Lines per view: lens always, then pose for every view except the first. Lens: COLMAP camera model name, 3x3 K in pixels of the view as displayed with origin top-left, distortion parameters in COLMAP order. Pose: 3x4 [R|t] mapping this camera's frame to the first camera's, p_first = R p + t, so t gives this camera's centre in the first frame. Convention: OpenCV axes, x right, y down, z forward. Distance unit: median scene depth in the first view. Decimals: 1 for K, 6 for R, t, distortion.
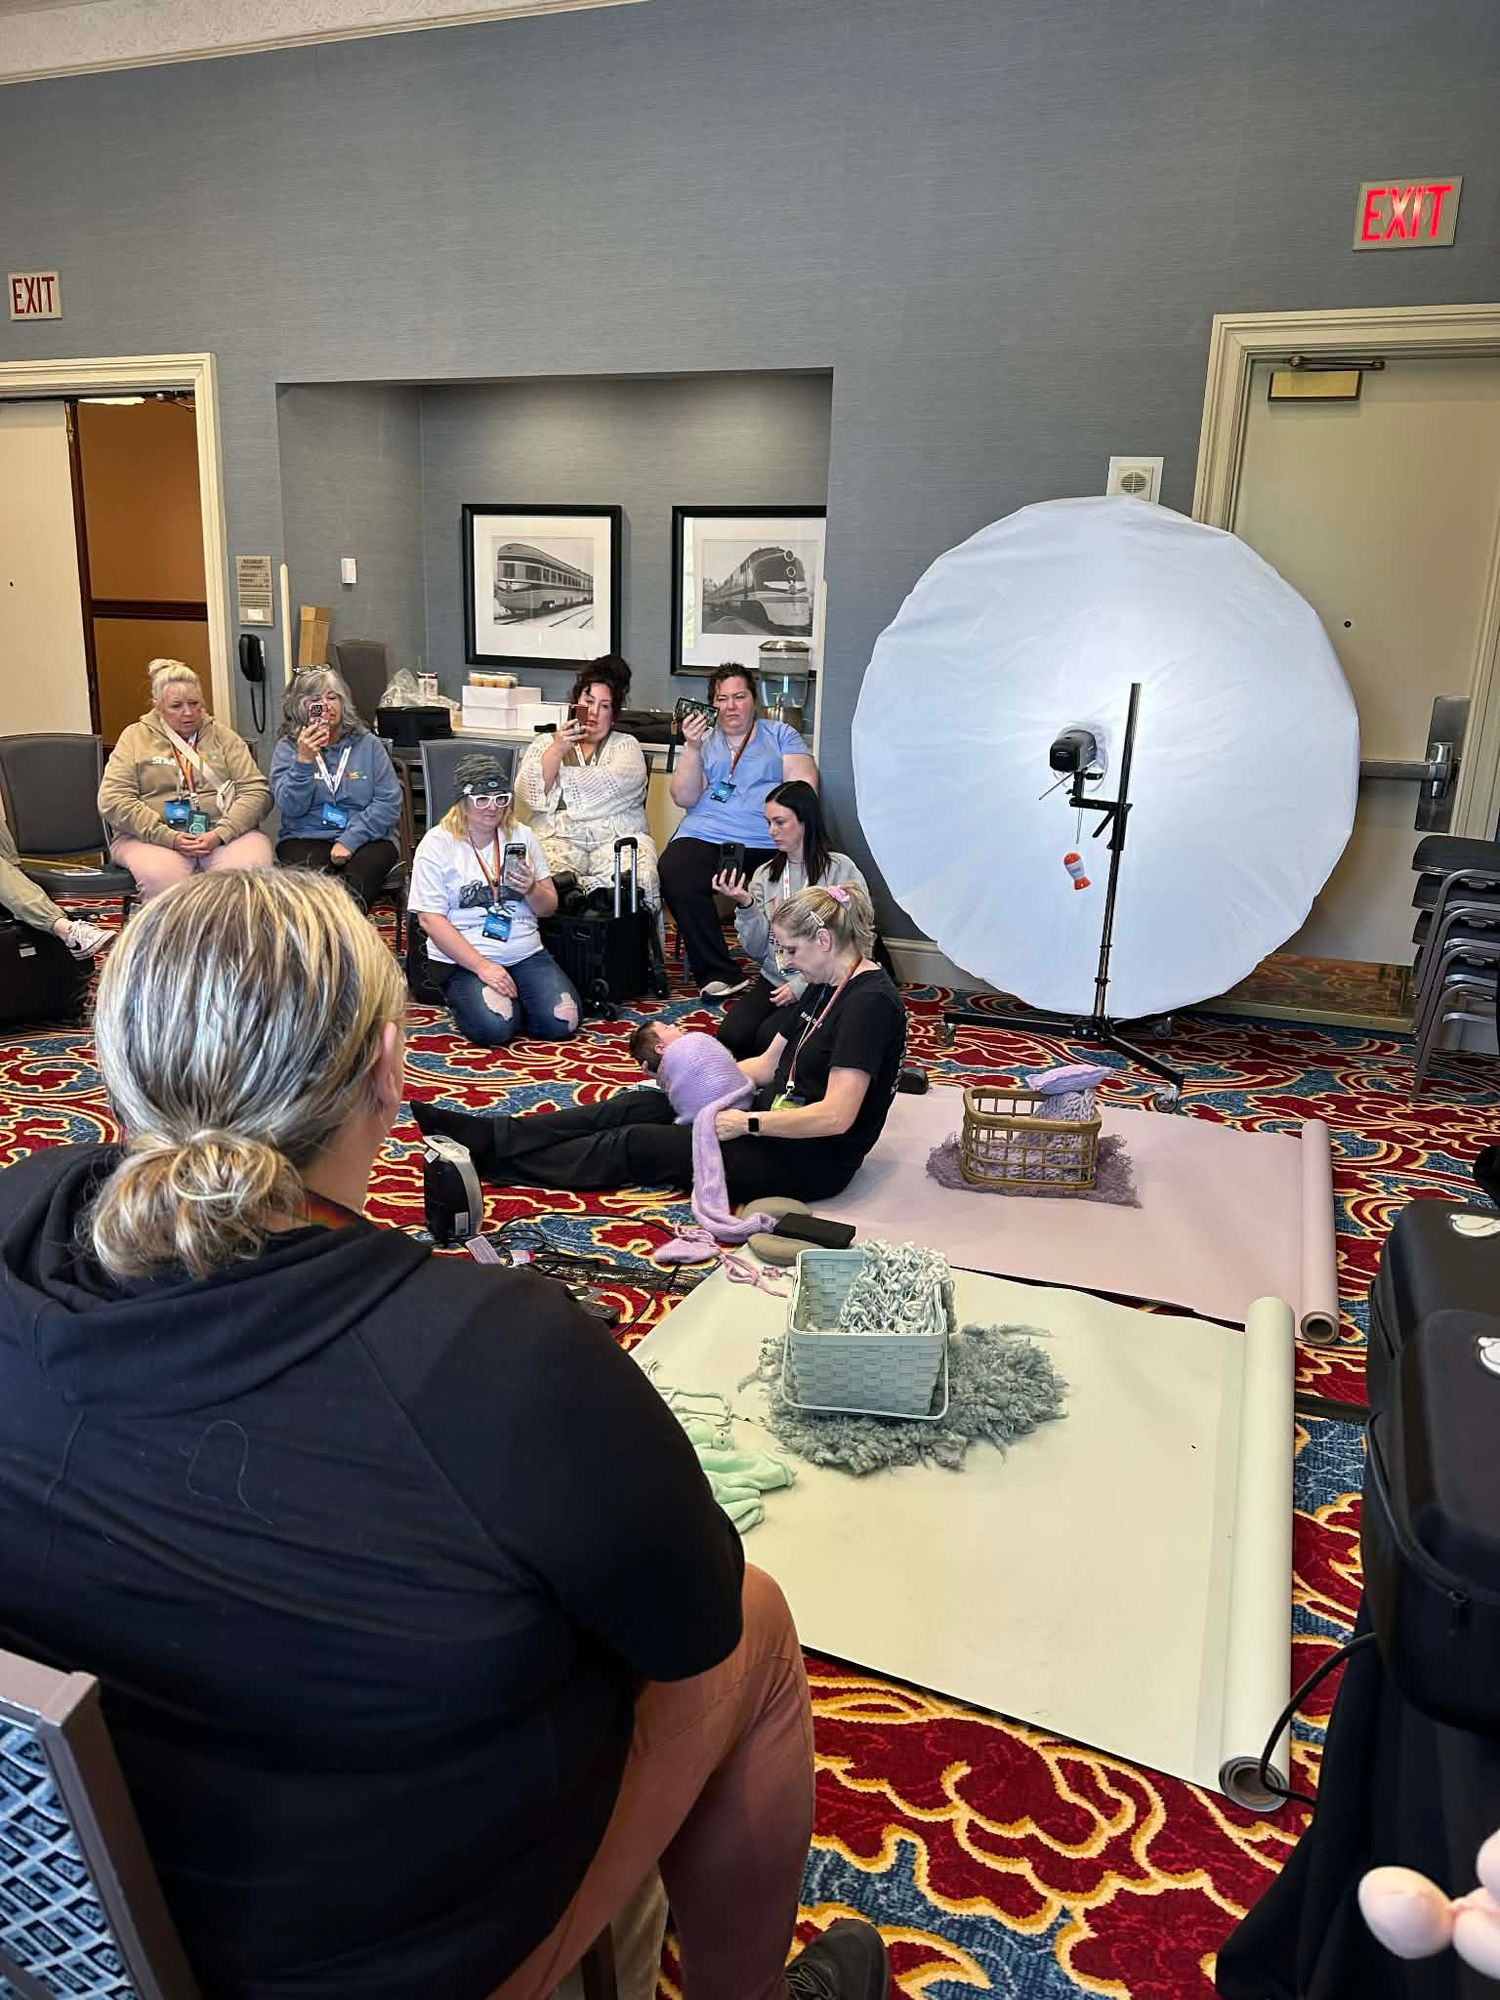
lens RADIAL K [[1398.0, 0, 744.7], [0, 1398.0, 1023.7], [0, 0, 1]] dist [0.092610, -0.180367]
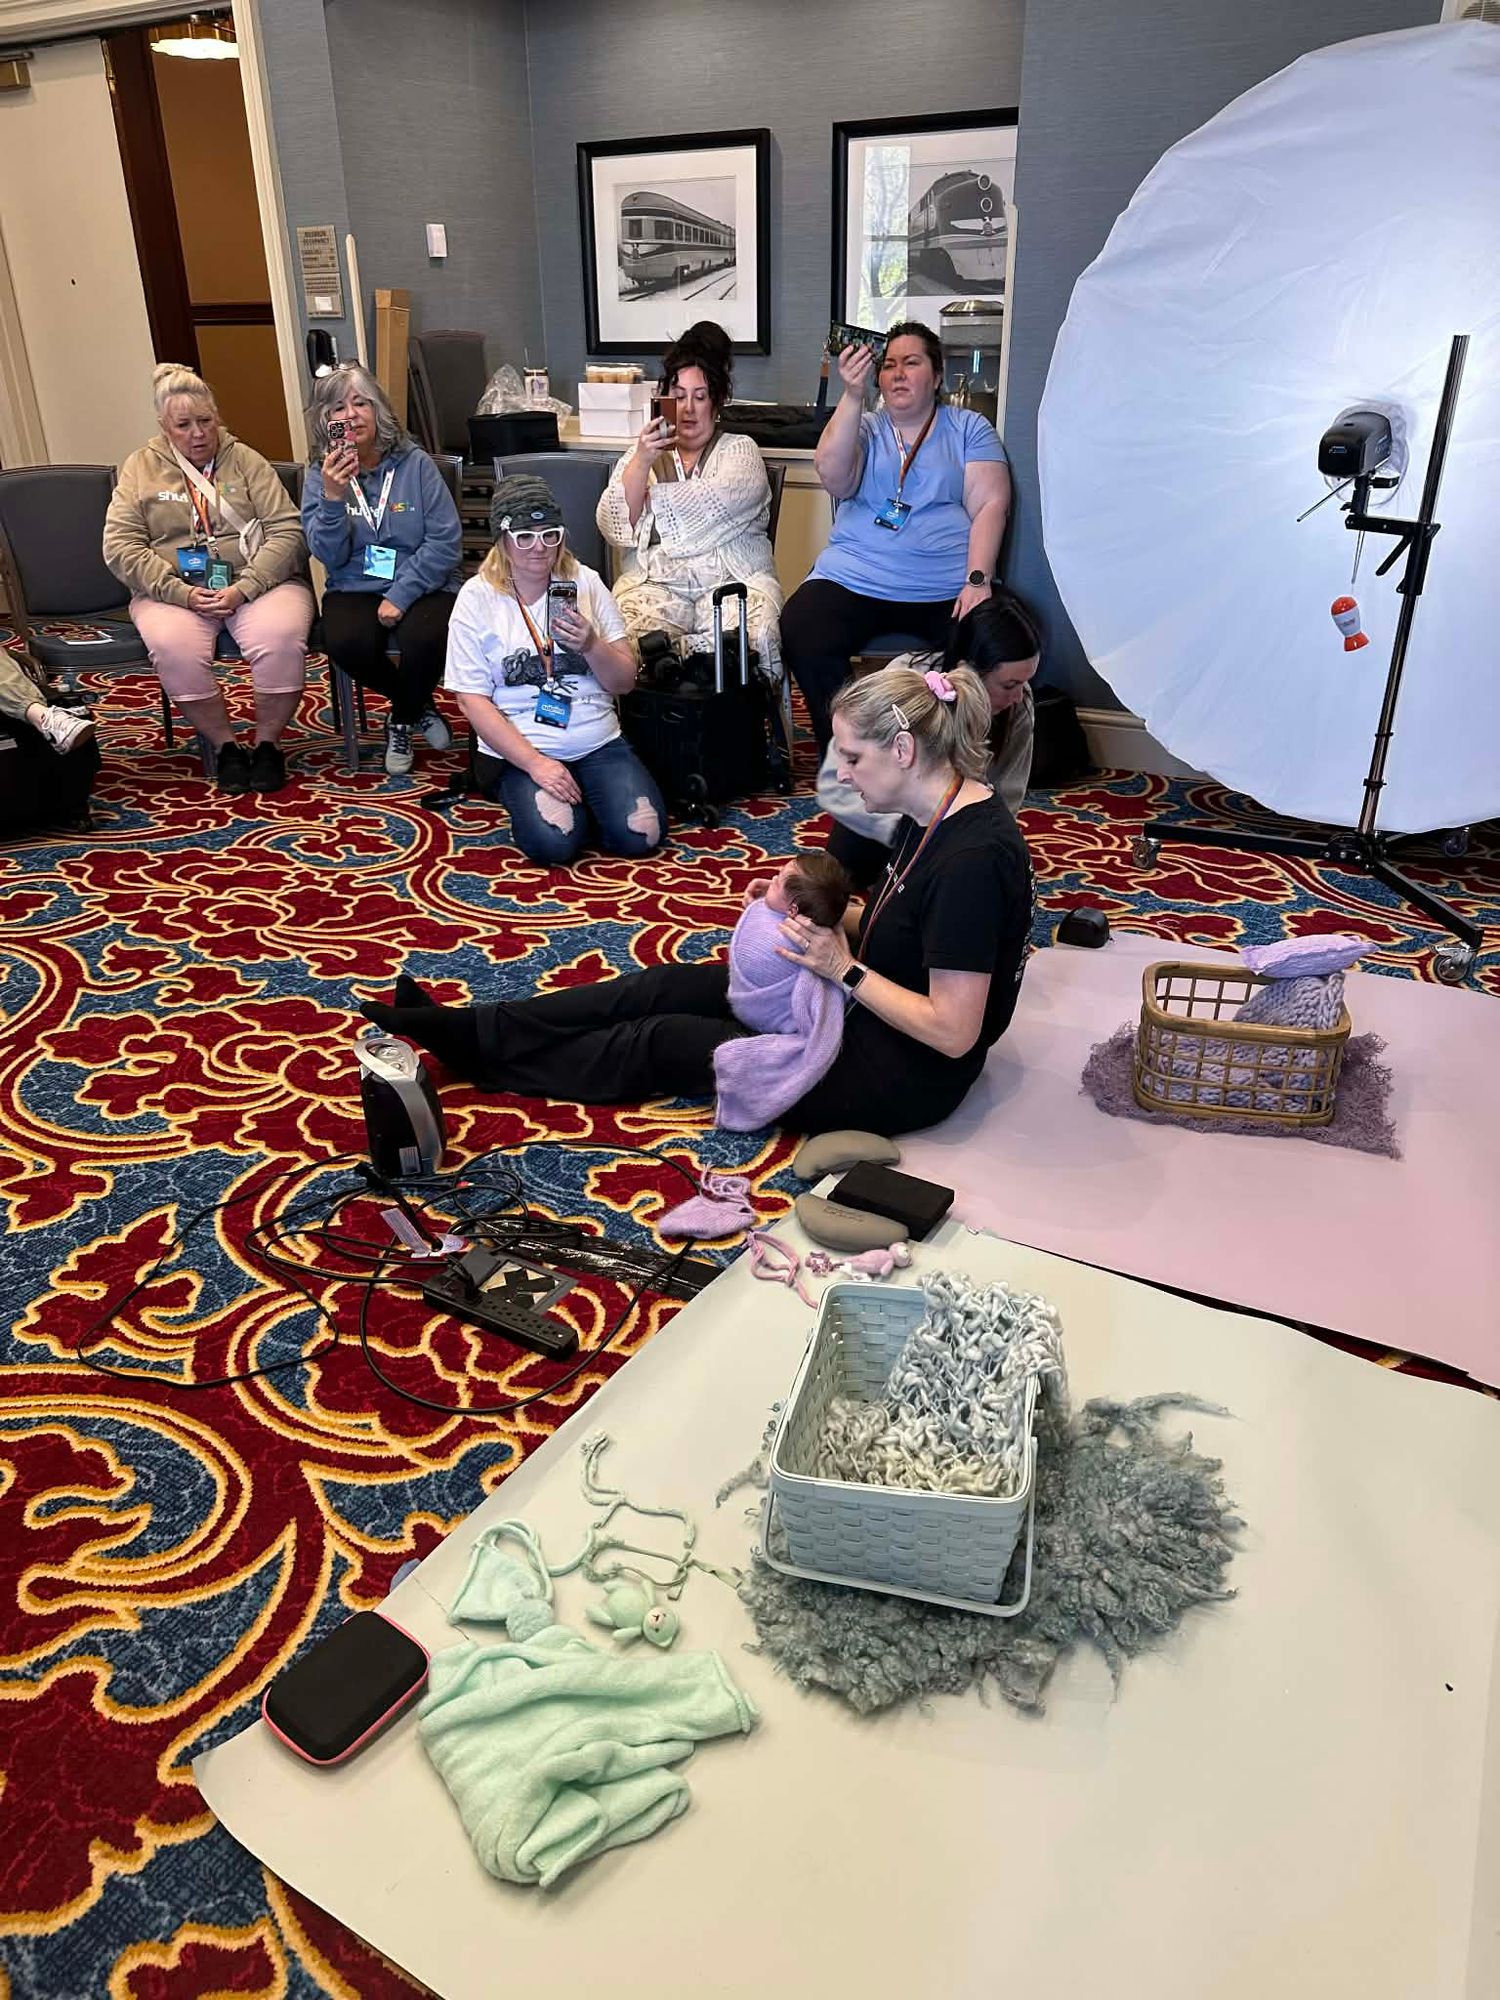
lens RADIAL K [[1398.0, 0, 744.7], [0, 1398.0, 1023.7], [0, 0, 1]] dist [0.092610, -0.180367]
pose [[0.985918, 0.032366, -0.164070, 0.061624], [-0.000747, 0.981935, 0.189219, -0.046458], [0.167231, -0.186432, 0.968131, 0.231717]]
